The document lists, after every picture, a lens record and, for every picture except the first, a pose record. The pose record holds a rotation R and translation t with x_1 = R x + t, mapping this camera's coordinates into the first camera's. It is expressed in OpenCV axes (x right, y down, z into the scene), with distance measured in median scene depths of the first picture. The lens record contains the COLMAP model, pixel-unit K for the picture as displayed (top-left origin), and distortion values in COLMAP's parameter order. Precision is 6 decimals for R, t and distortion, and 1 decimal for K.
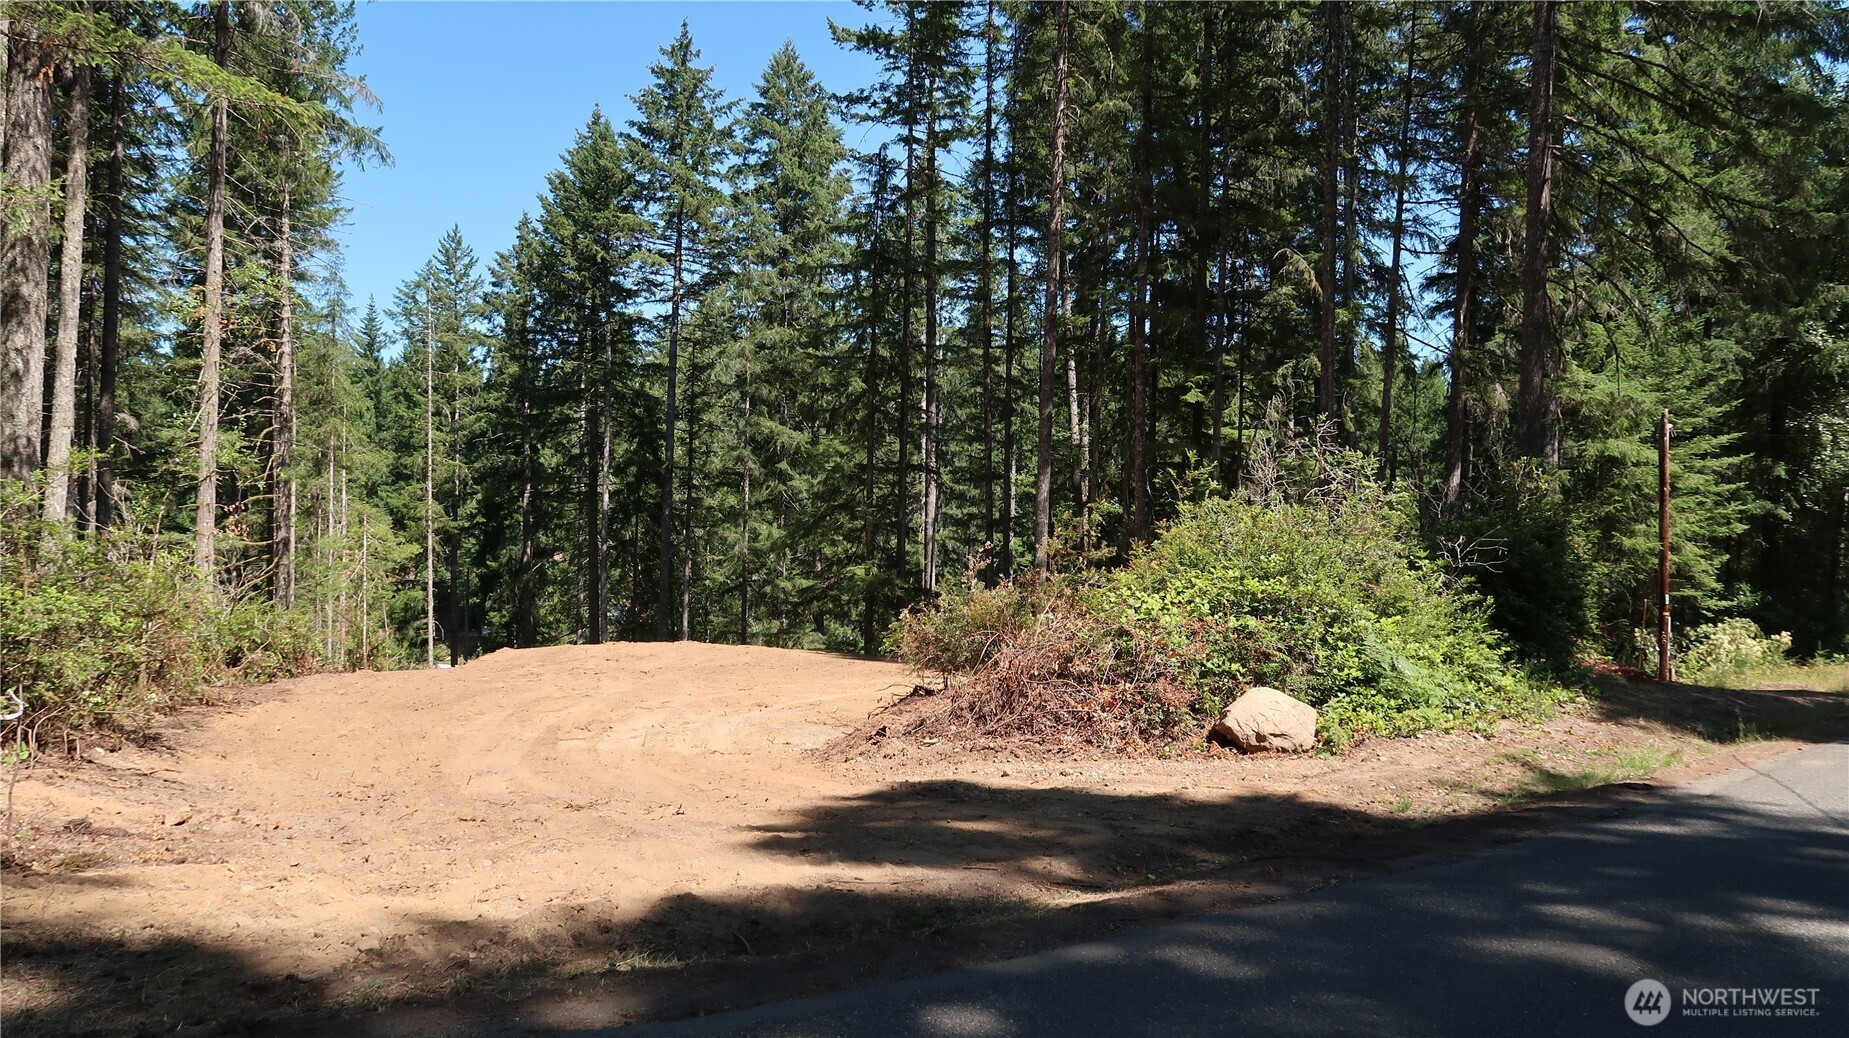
lens RADIAL K [[1222.8, 0, 897.9], [0, 1222.8, 531.1], [0, 0, 1]] dist [-0.021322, 0.004719]
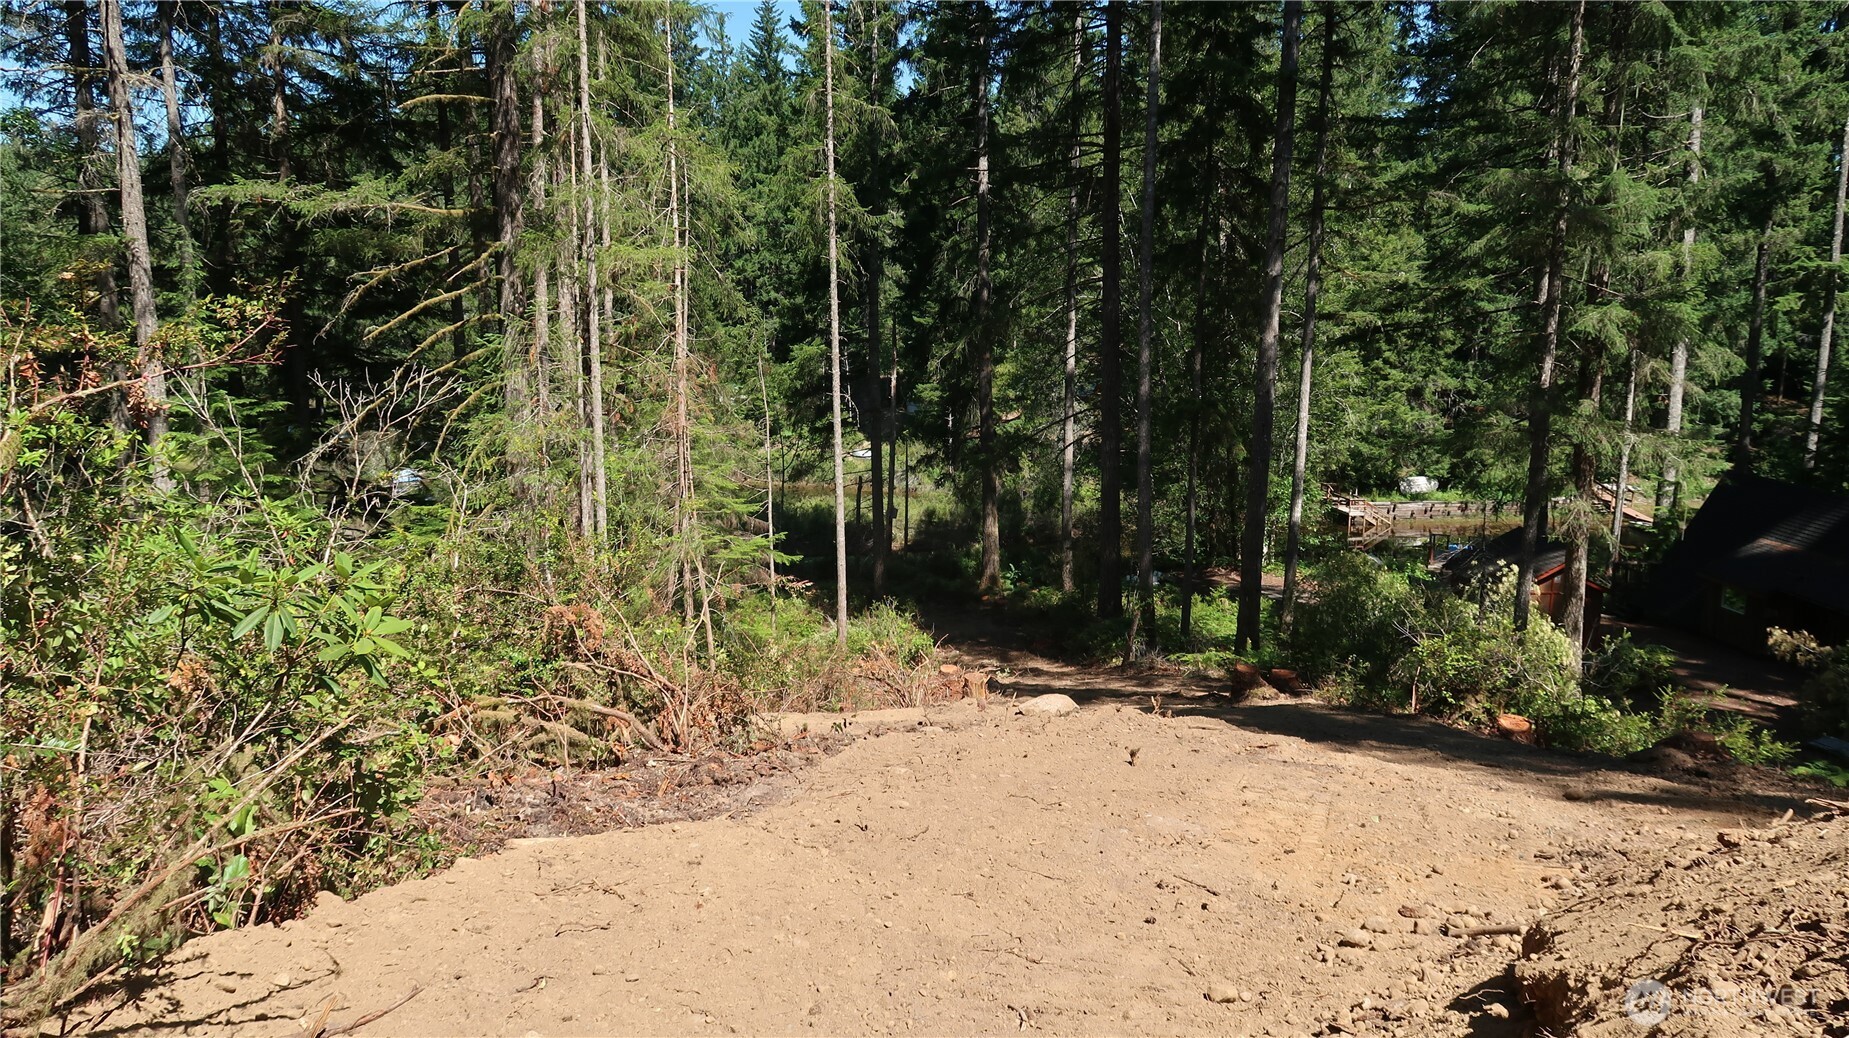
lens RADIAL K [[1222.8, 0, 936.6], [0, 1222.8, 521.1], [0, 0, 1]] dist [-0.021322, 0.004719]
pose [[0.956446, 0.041812, -0.288901, -0.308045], [0.008951, 0.985023, 0.172192, 0.060873], [0.291774, -0.167278, 0.941746, 0.836818]]
